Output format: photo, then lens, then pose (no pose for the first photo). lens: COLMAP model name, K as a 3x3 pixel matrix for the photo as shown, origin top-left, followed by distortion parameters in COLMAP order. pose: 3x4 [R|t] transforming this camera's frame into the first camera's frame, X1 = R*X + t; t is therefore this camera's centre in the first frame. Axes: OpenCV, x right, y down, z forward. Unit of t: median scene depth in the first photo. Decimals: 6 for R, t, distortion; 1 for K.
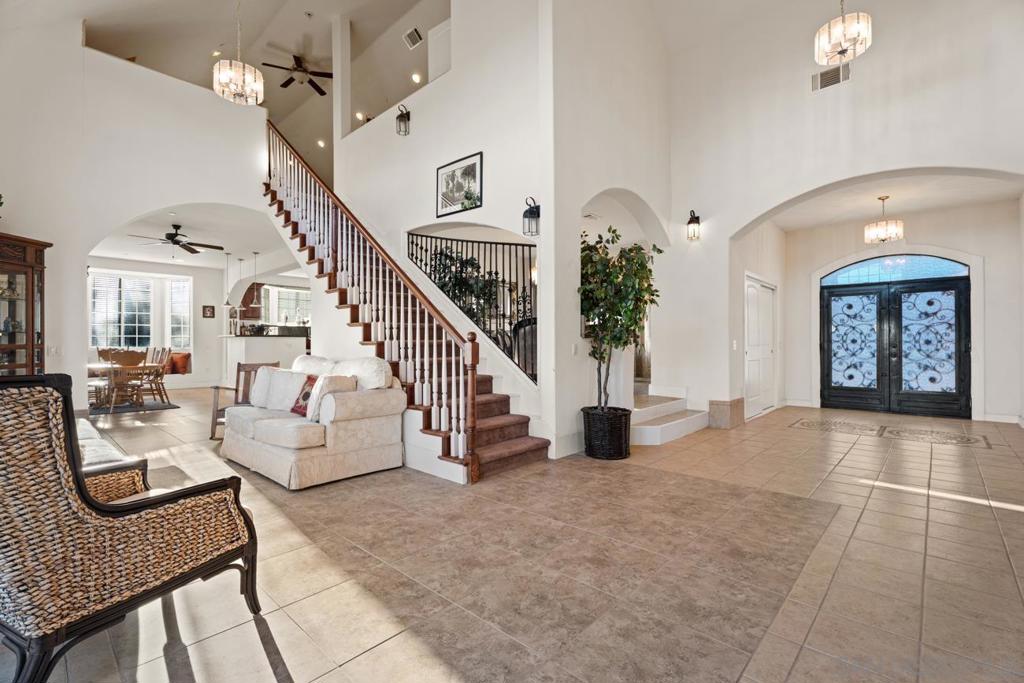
lens RADIAL K [[462.3, 0, 513.1], [0, 462.3, 340.2], [0, 0, 1]] dist [0.000074, -0.000237]
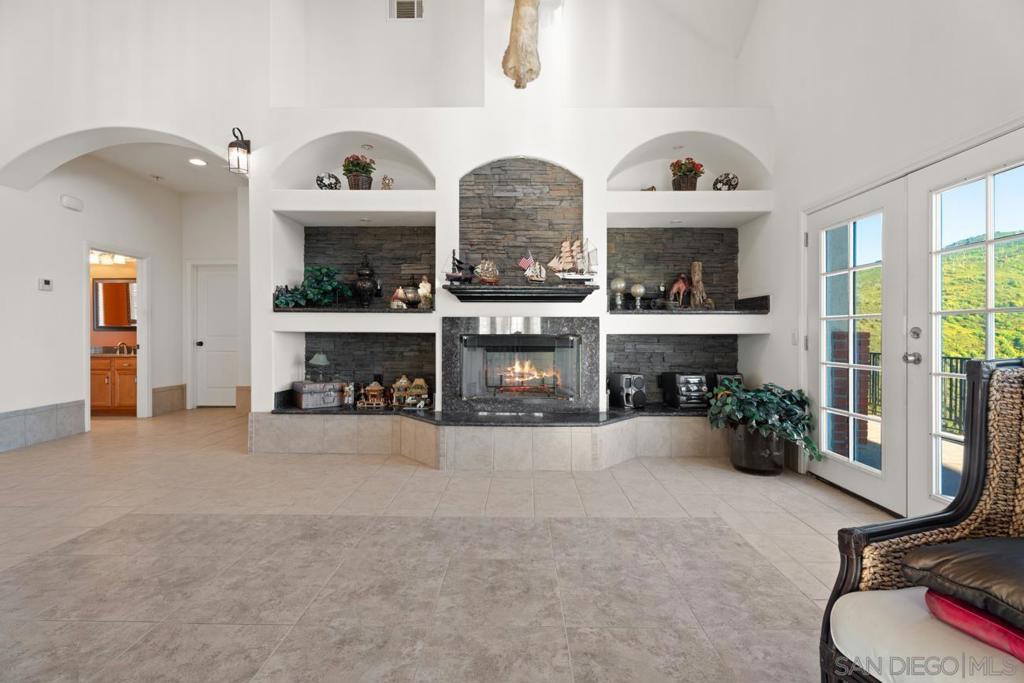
lens RADIAL K [[462.3, 0, 511.9], [0, 462.3, 337.8], [0, 0, 1]] dist [0.000074, -0.000237]
pose [[-0.673617, -0.006174, 0.739055, -0.568528], [-0.003231, 0.999980, 0.005408, 0.012381], [-0.739074, 0.001255, -0.673624, 1.342326]]
